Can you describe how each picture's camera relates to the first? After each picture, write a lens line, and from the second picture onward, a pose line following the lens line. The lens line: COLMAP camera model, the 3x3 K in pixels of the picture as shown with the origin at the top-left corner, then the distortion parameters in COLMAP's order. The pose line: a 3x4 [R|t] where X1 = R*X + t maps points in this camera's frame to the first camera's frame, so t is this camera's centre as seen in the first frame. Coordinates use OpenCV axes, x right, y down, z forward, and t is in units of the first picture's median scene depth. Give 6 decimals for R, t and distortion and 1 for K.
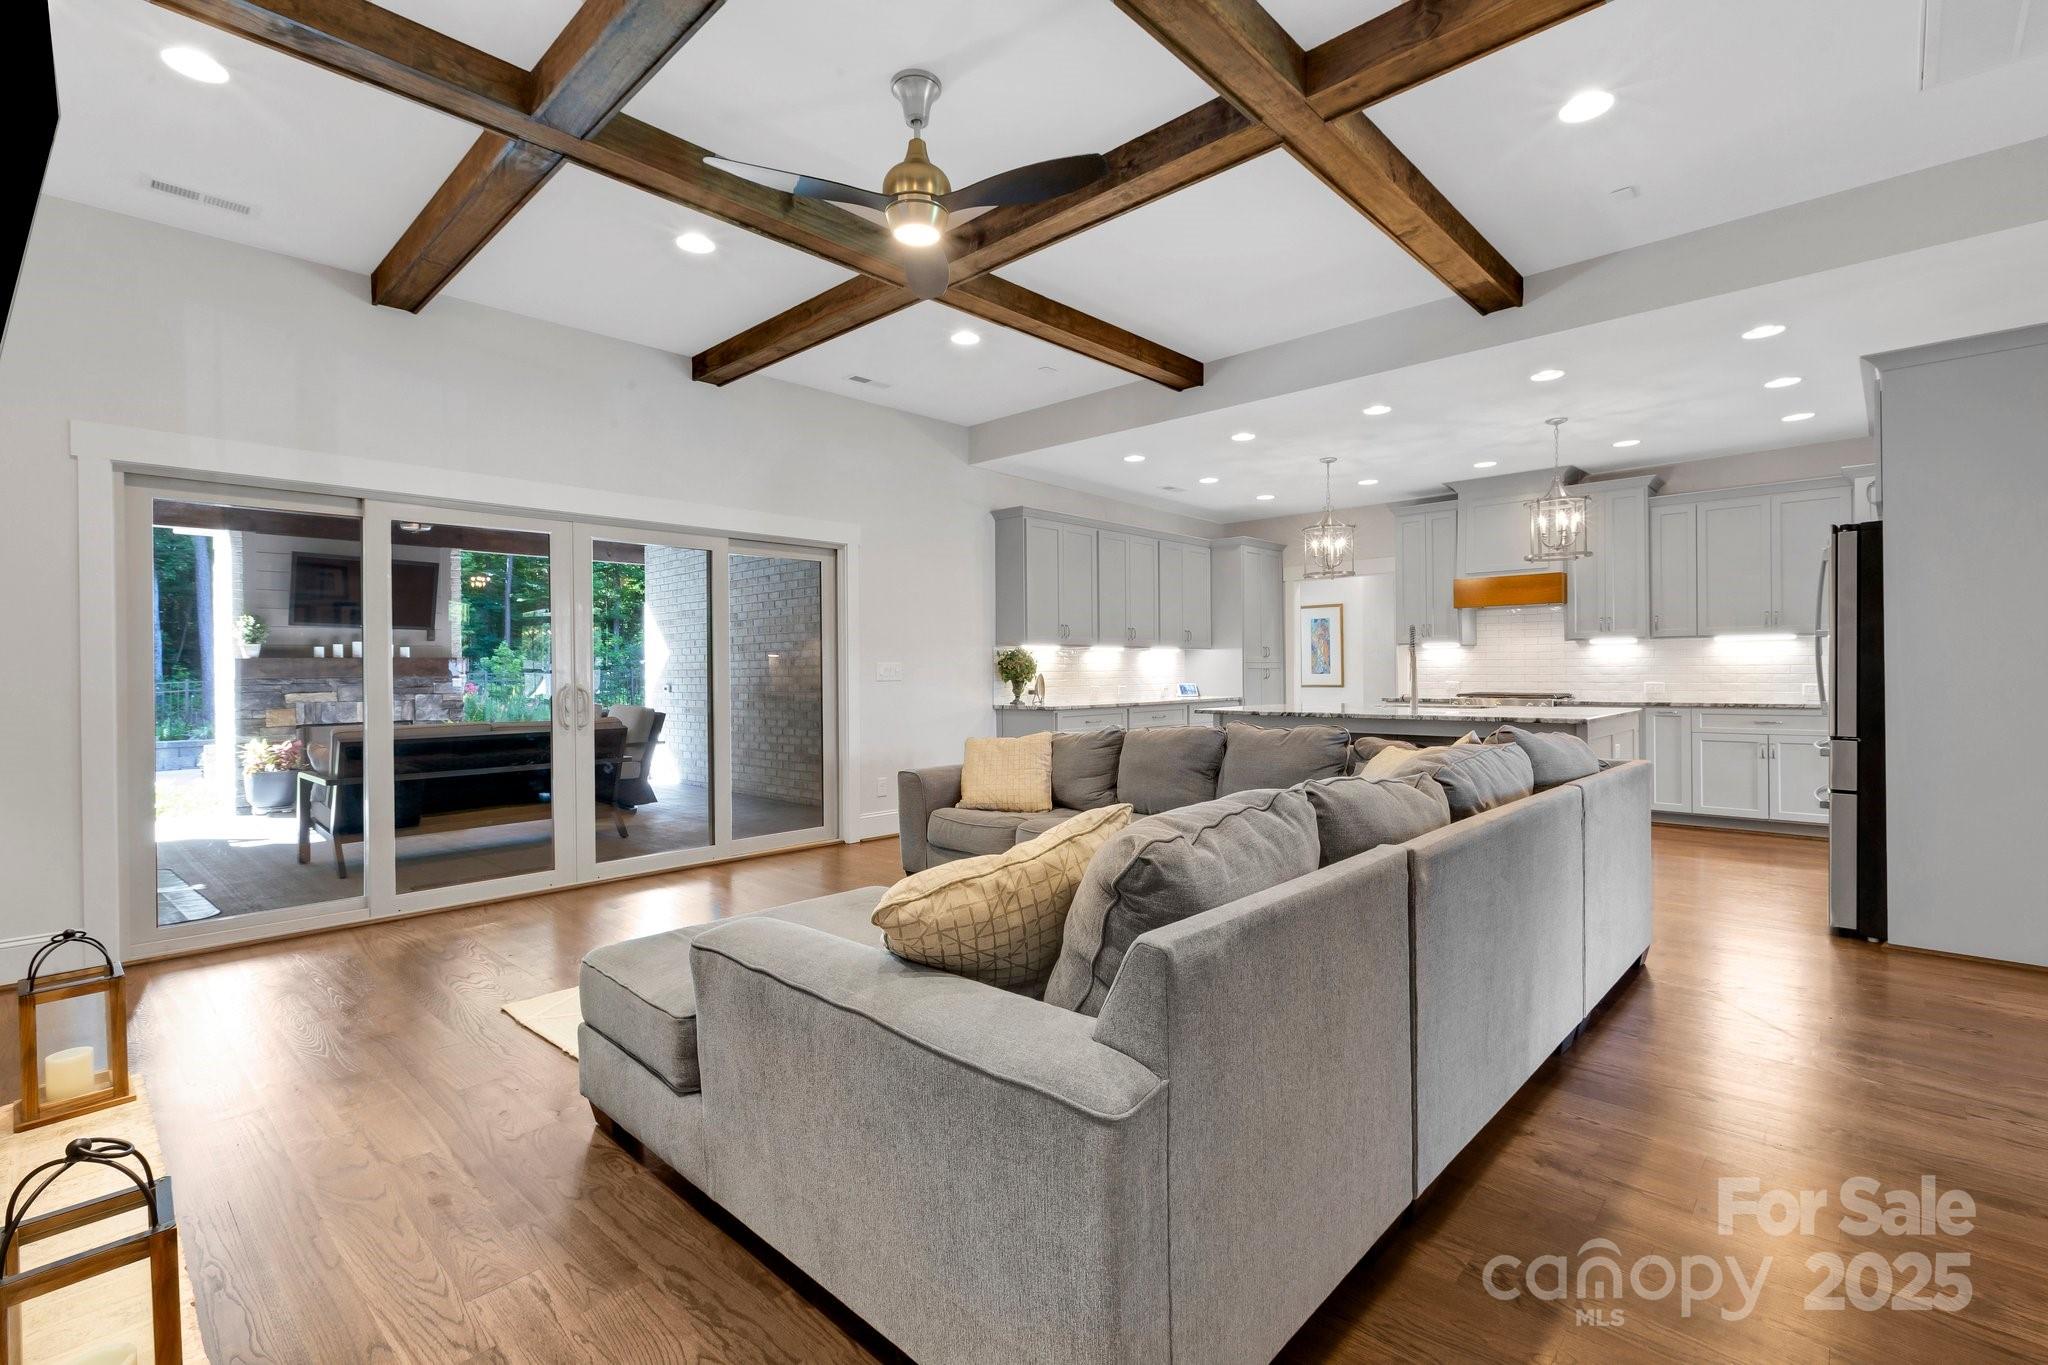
lens RADIAL K [[923.2, 0, 1020.9], [0, 923.2, 677.8], [0, 0, 1]] dist [0.000319, -0.000020]
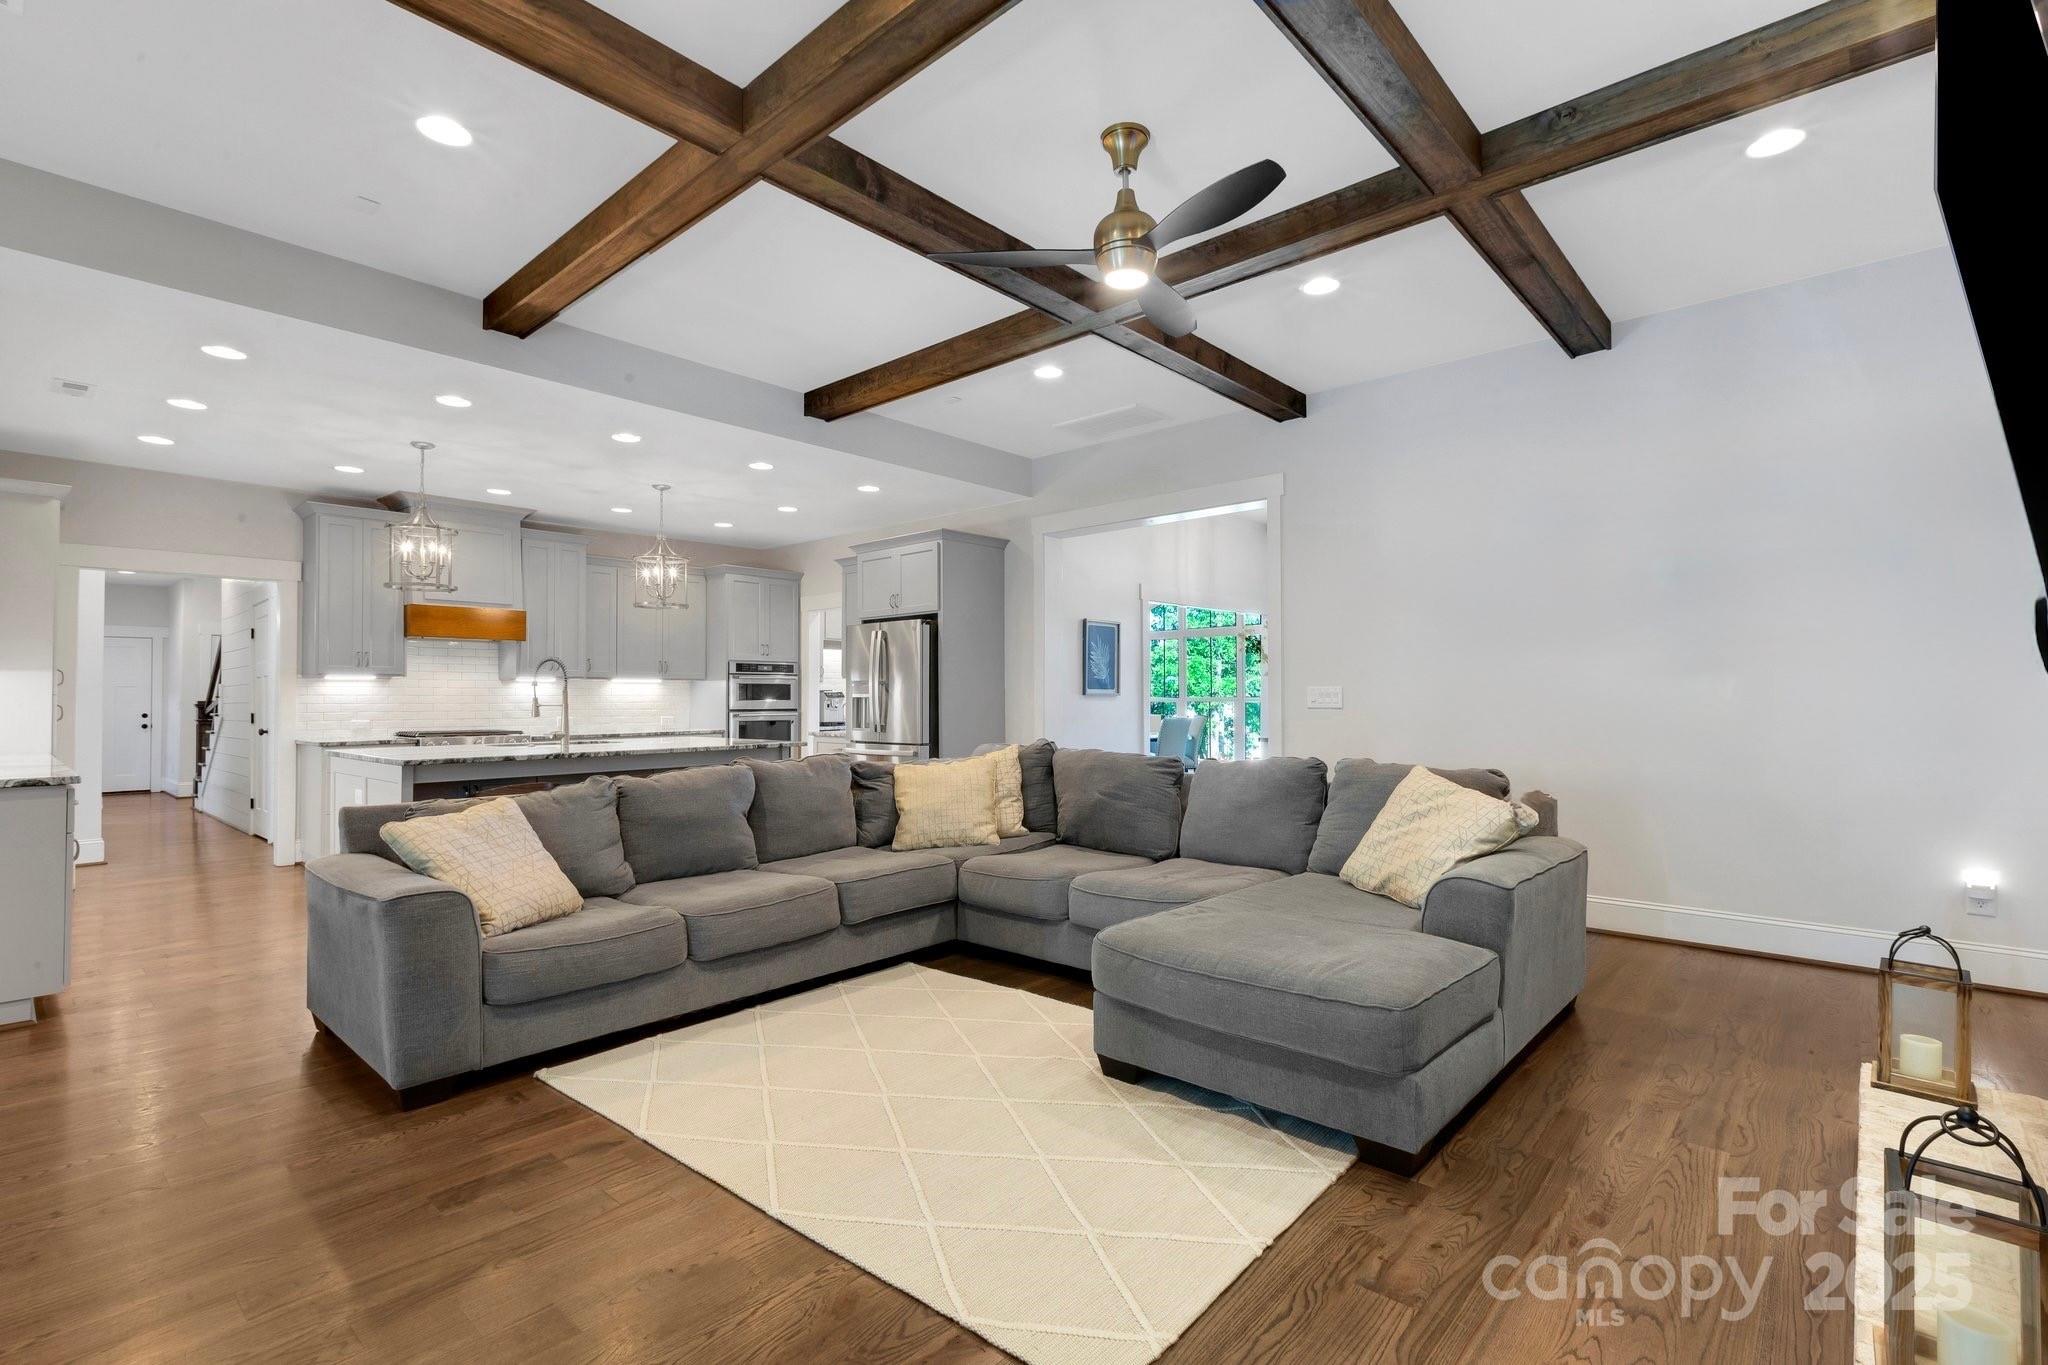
lens RADIAL K [[947.7, 0, 1024.0], [0, 947.7, 682.5], [0, 0, 1]] dist [-0.000539, -0.000613]
pose [[-0.041252, 0.027521, 0.998770, -0.566541], [0.010176, 0.999580, -0.027123, -0.000483], [-0.999097, 0.009045, -0.041515, 0.570314]]
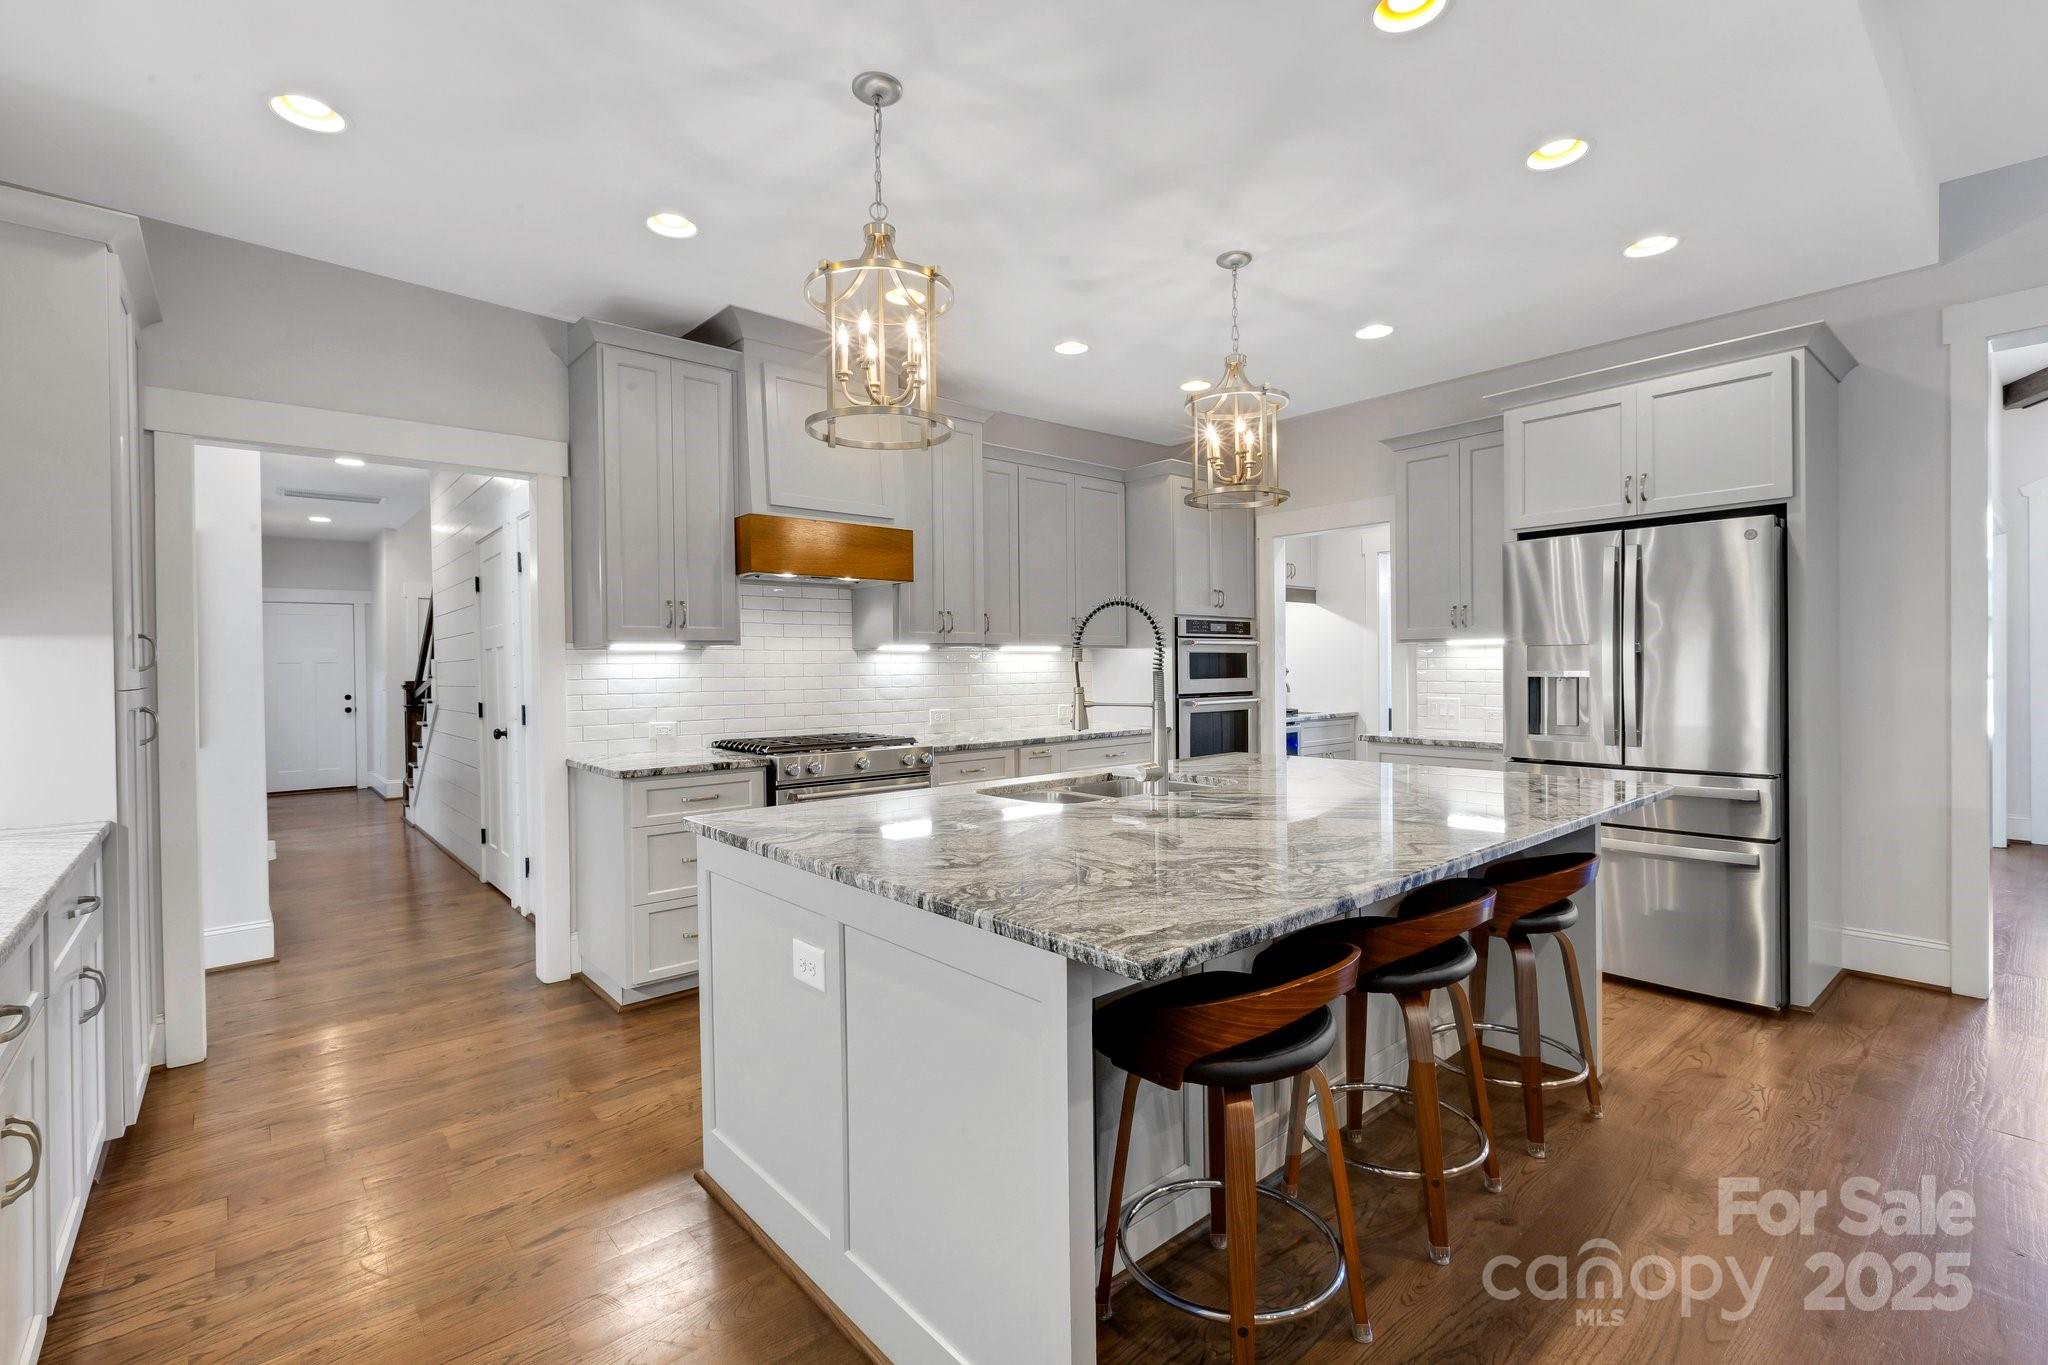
lens RADIAL K [[925.0, 0, 1030.8], [0, 925.0, 676.9], [0, 0, 1]] dist [-0.000342, 0.000206]
pose [[0.081214, -0.001653, 0.996695, -0.004994], [0.015358, 0.999882, 0.000407, -0.021768], [-0.996578, 0.015275, 0.081230, 1.021190]]
